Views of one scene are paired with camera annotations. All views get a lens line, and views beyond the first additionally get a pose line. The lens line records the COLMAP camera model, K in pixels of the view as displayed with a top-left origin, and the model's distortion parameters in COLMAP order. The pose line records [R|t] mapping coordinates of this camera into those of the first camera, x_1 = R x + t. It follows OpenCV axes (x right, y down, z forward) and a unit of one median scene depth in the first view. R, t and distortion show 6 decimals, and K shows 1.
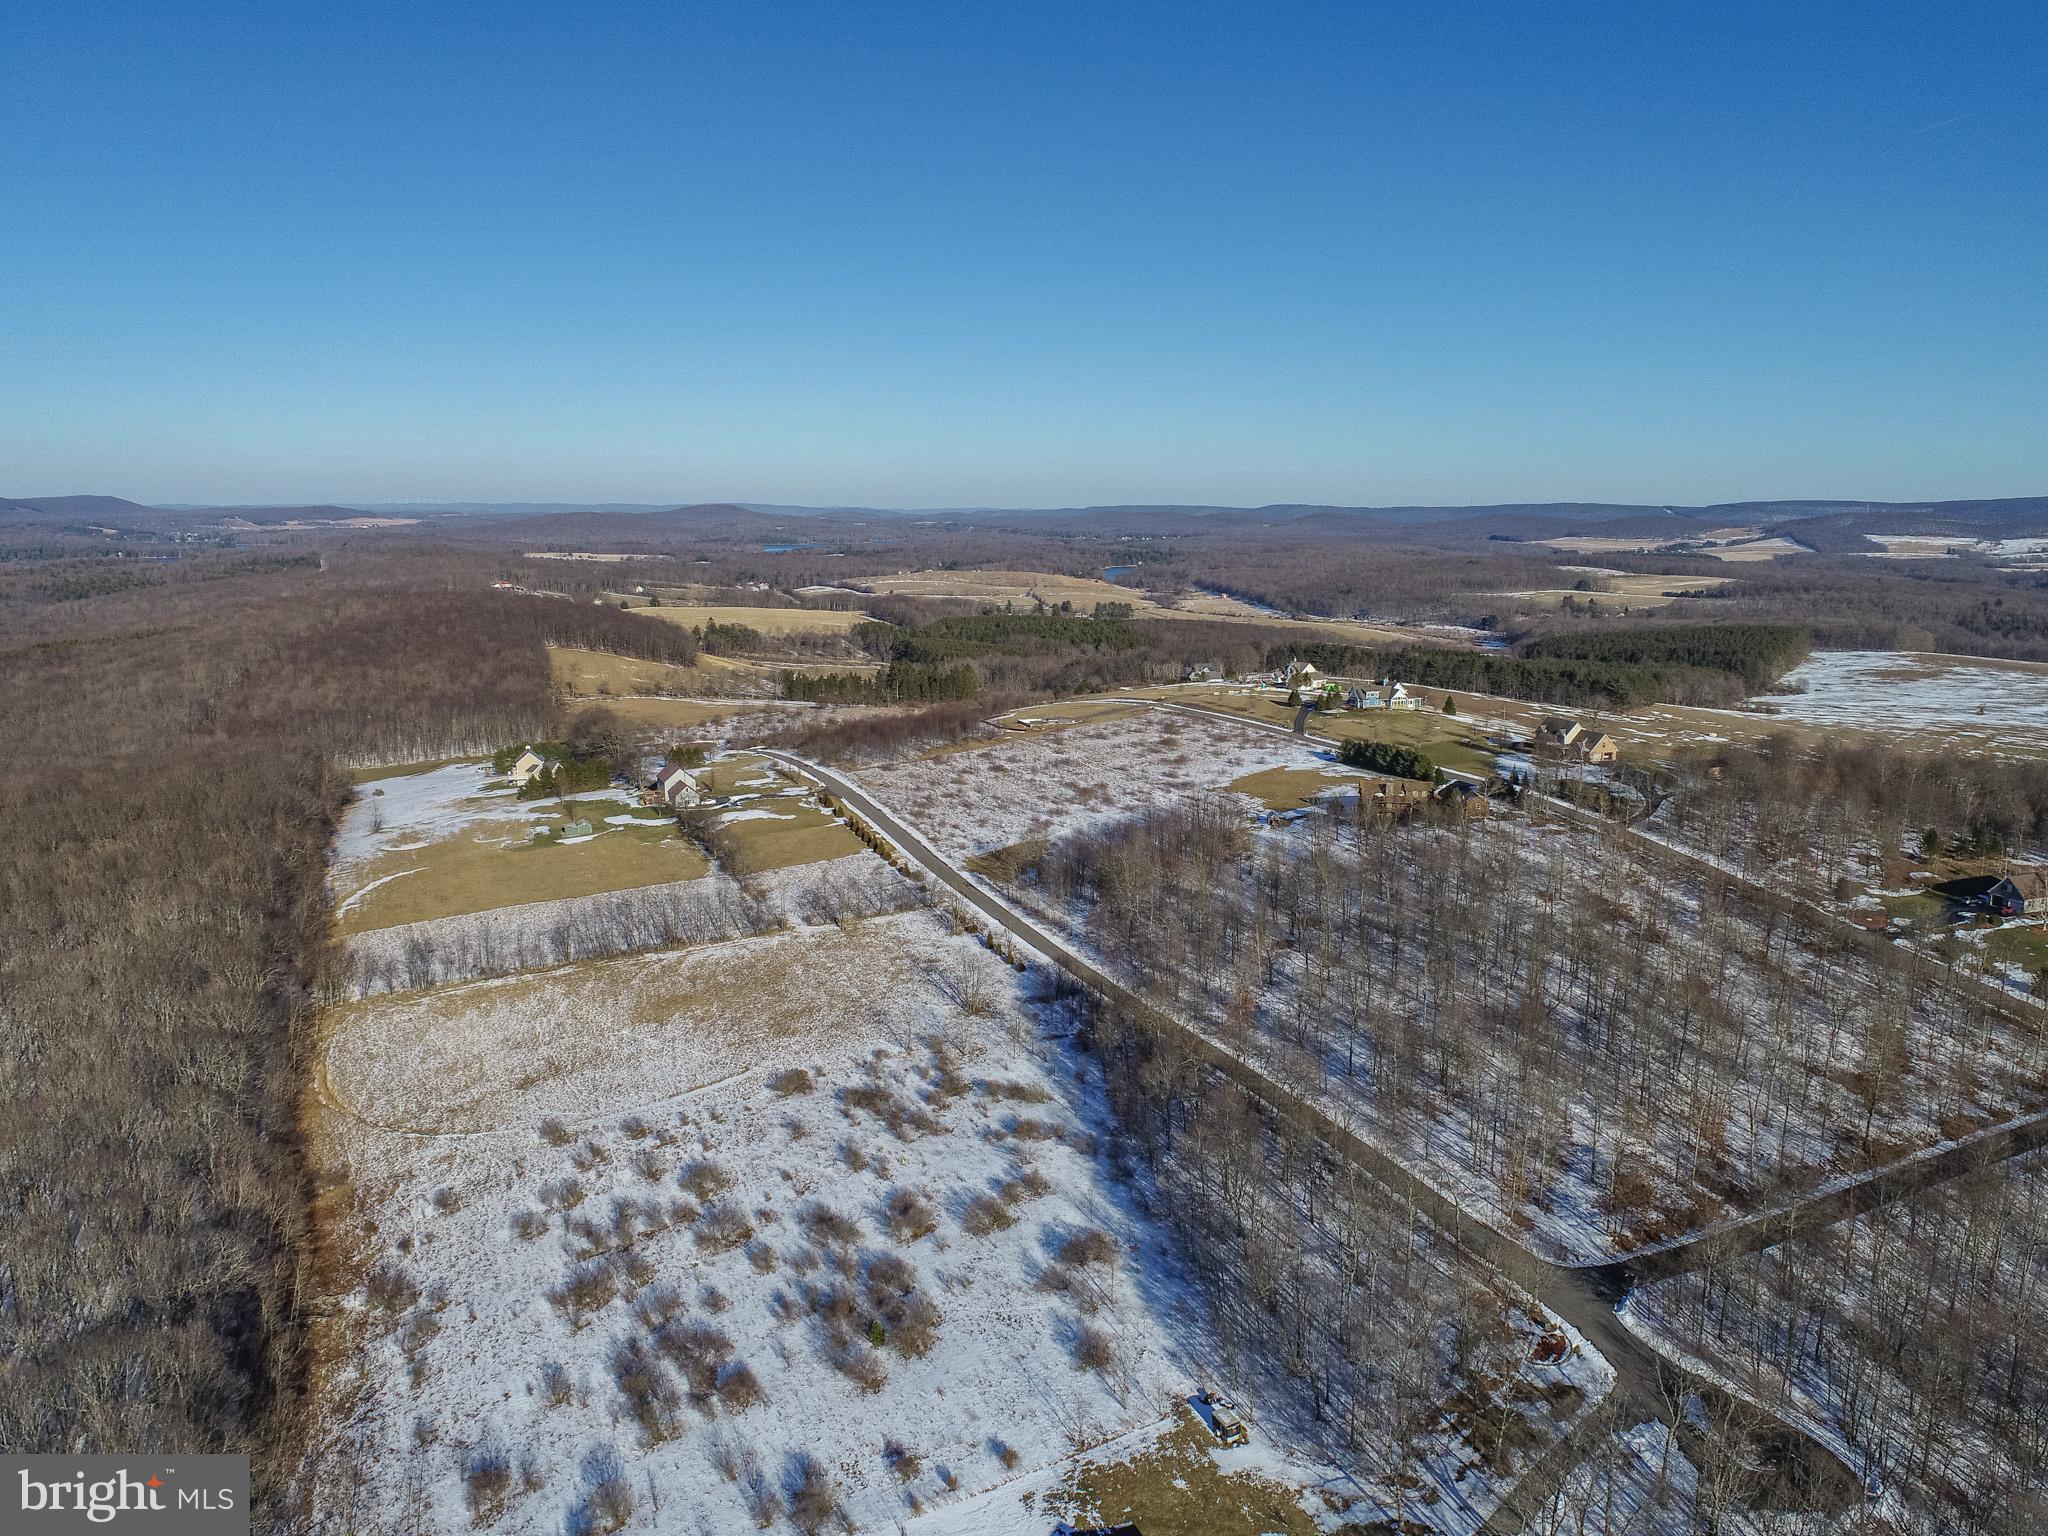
lens RADIAL K [[1566.3, 0, 1026.6], [0, 1566.3, 773.2], [0, 0, 1]] dist [-0.018419, 0.010743]
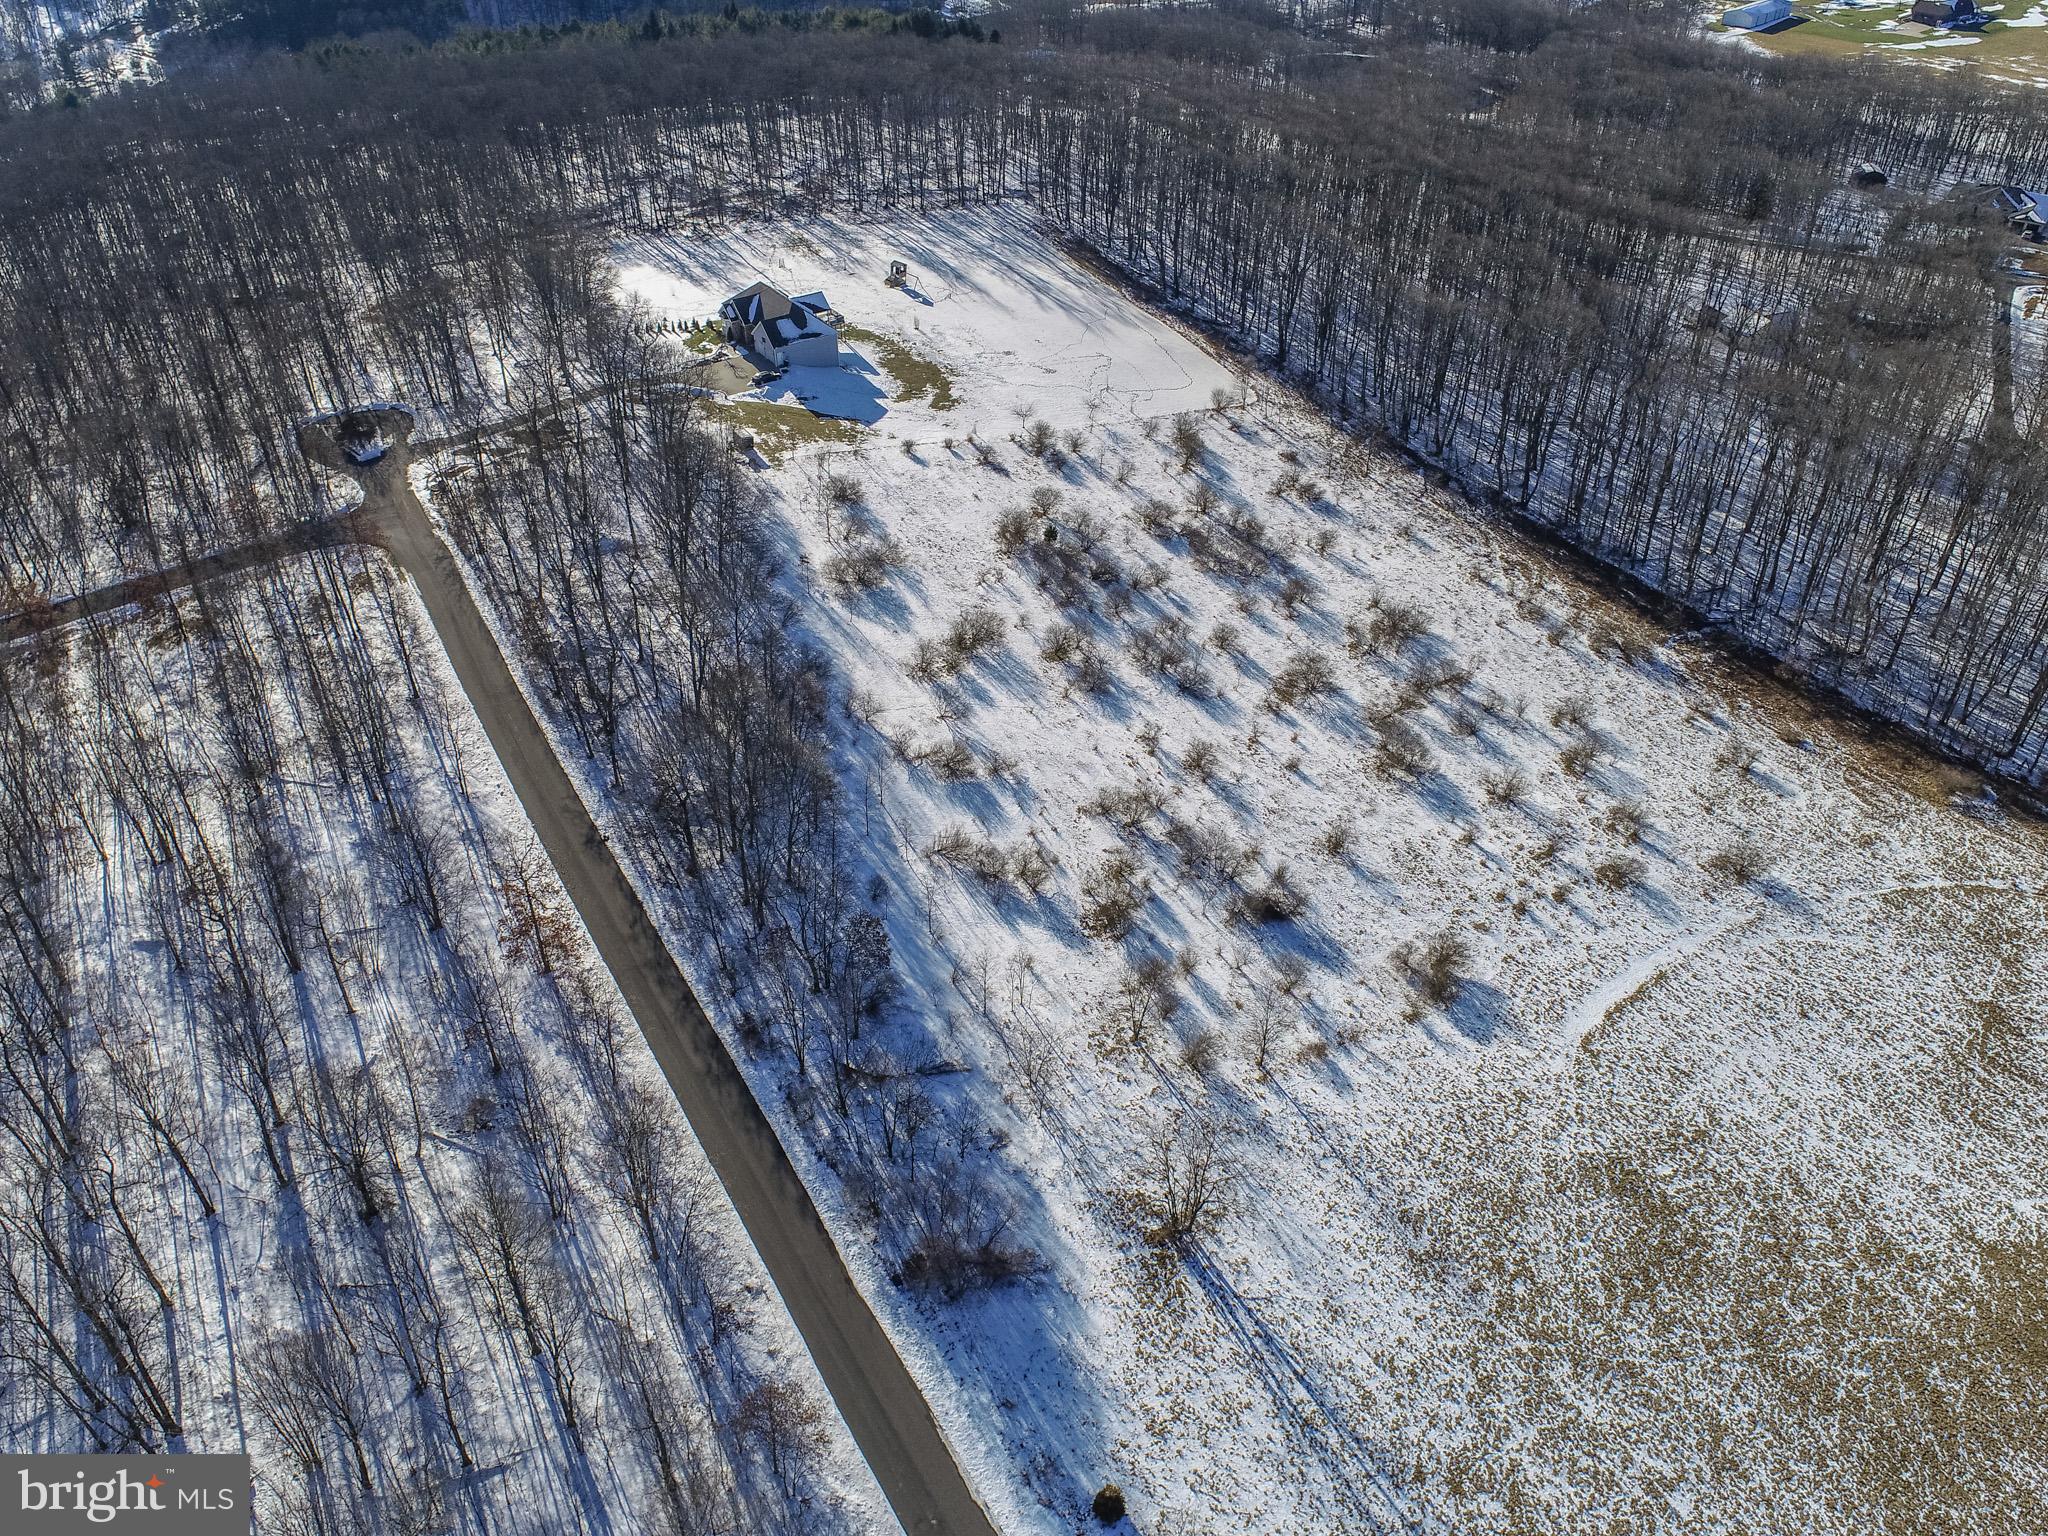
lens RADIAL K [[1566.3, 0, 1008.5], [0, 1566.3, 767.2], [0, 0, 1]] dist [-0.018419, 0.010743]
pose [[-0.991168, 0.081080, -0.104934, 0.032361], [-0.022624, 0.676309, 0.736270, -0.177397], [0.130665, 0.732142, -0.668502, 1.011768]]
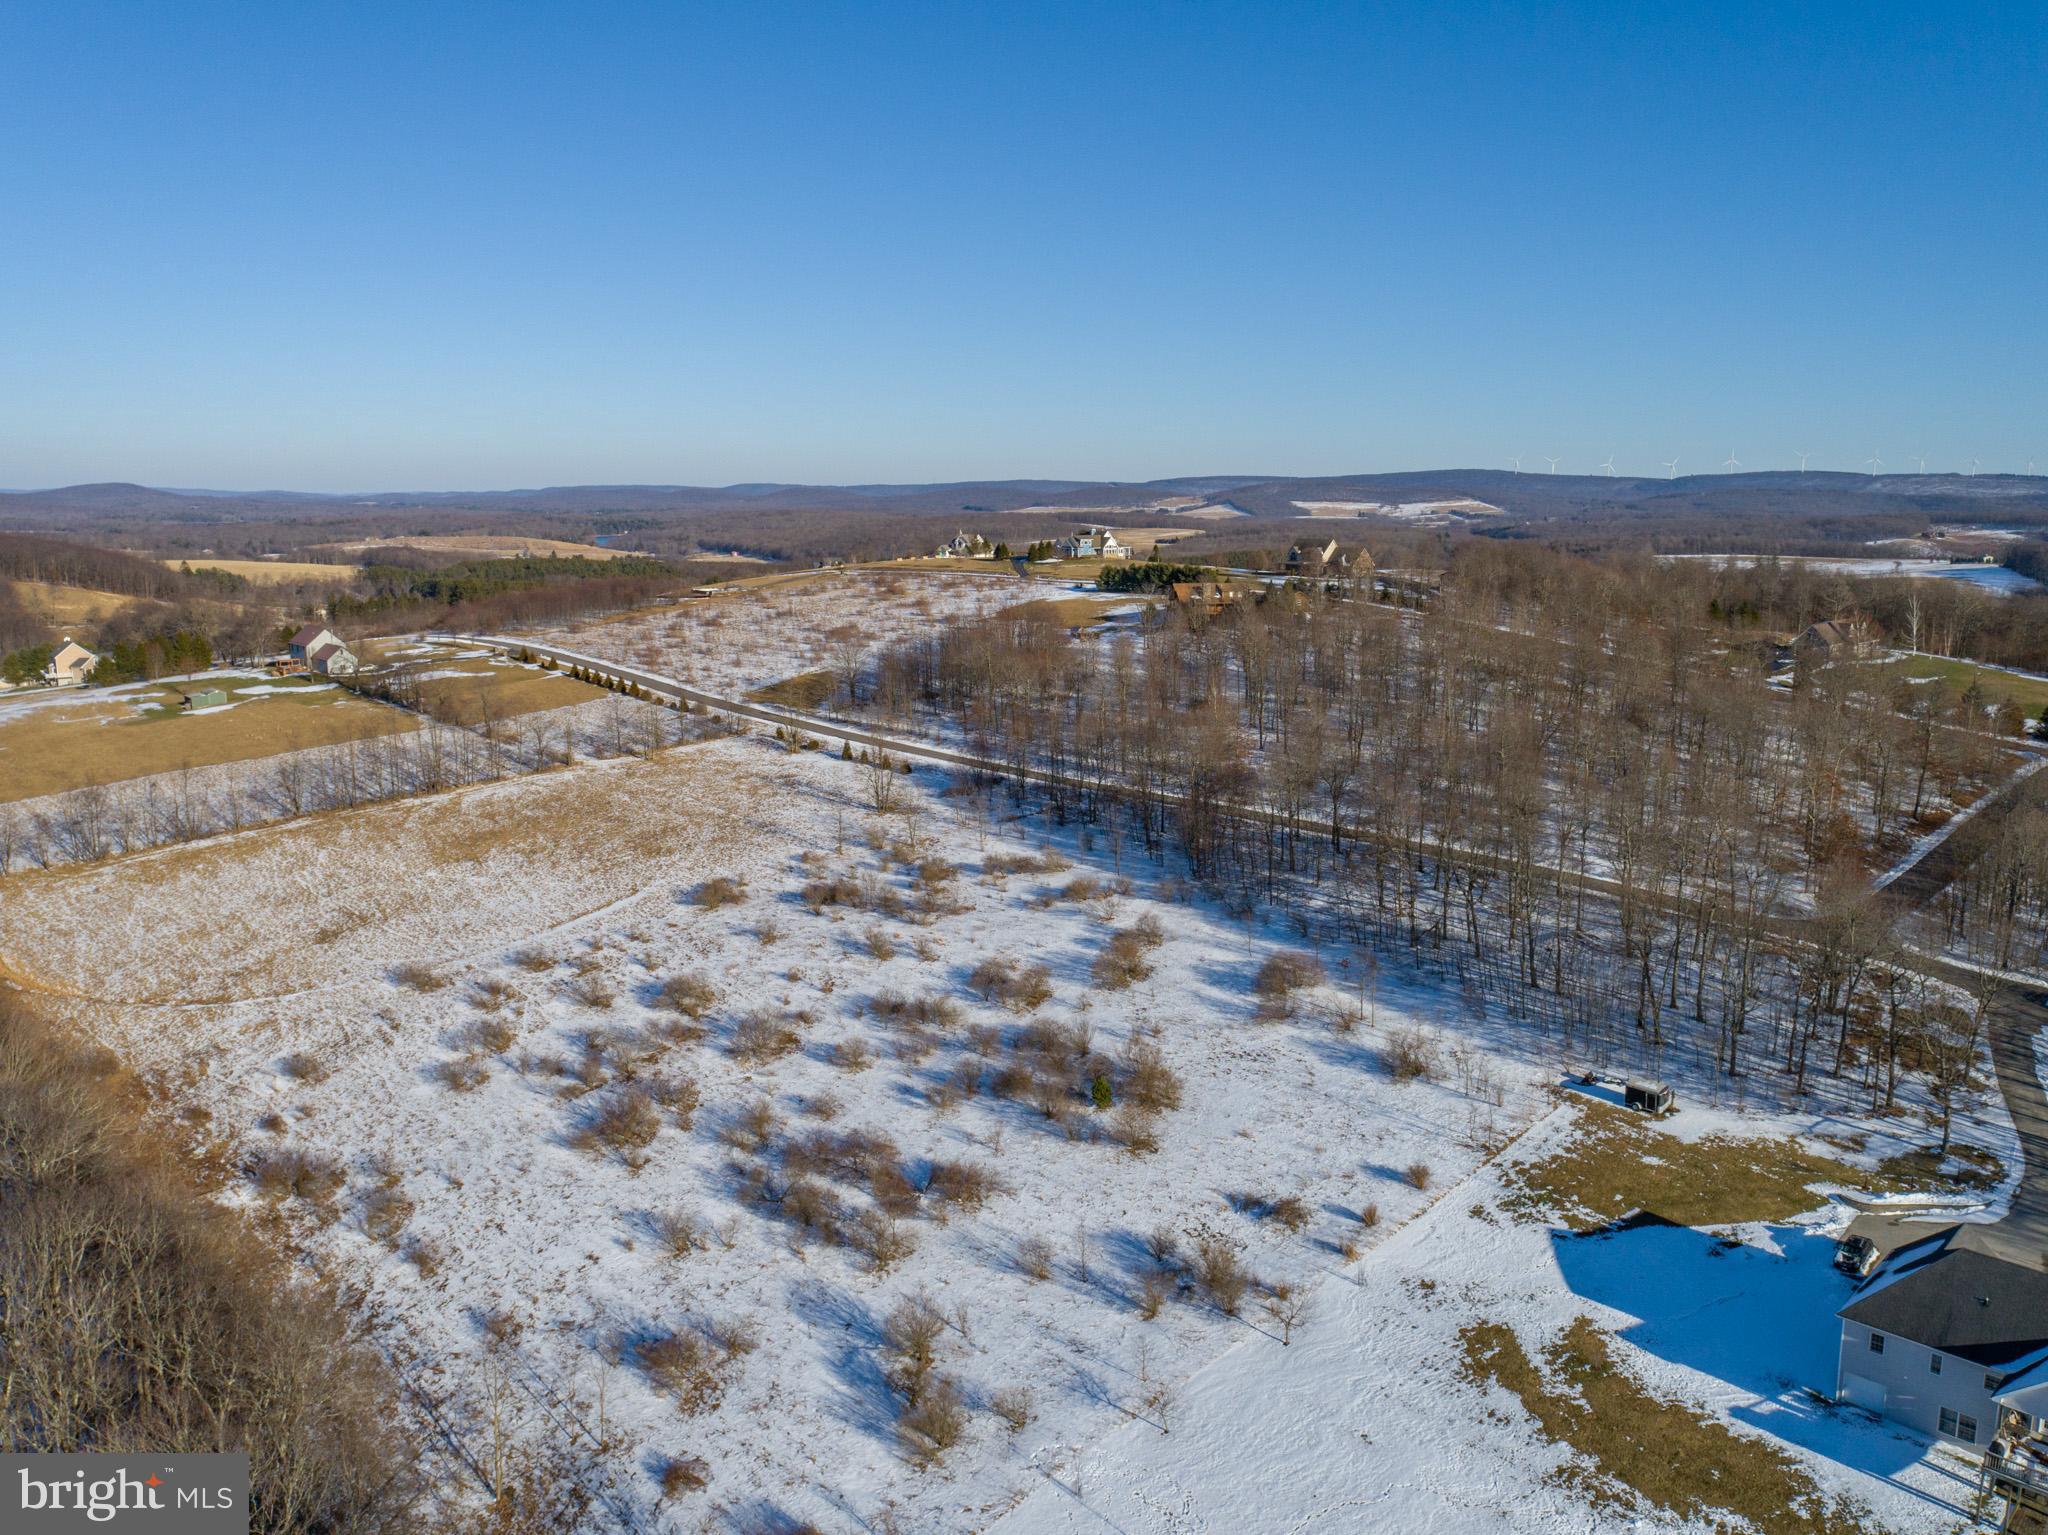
lens RADIAL K [[1566.3, 0, 1030.0], [0, 1566.3, 774.0], [0, 0, 1]] dist [-0.018419, 0.010743]
pose [[0.942839, -0.064106, 0.327023, -0.200540], [0.060713, 0.997943, 0.020584, 0.104745], [-0.327670, 0.000447, 0.944792, 0.168228]]
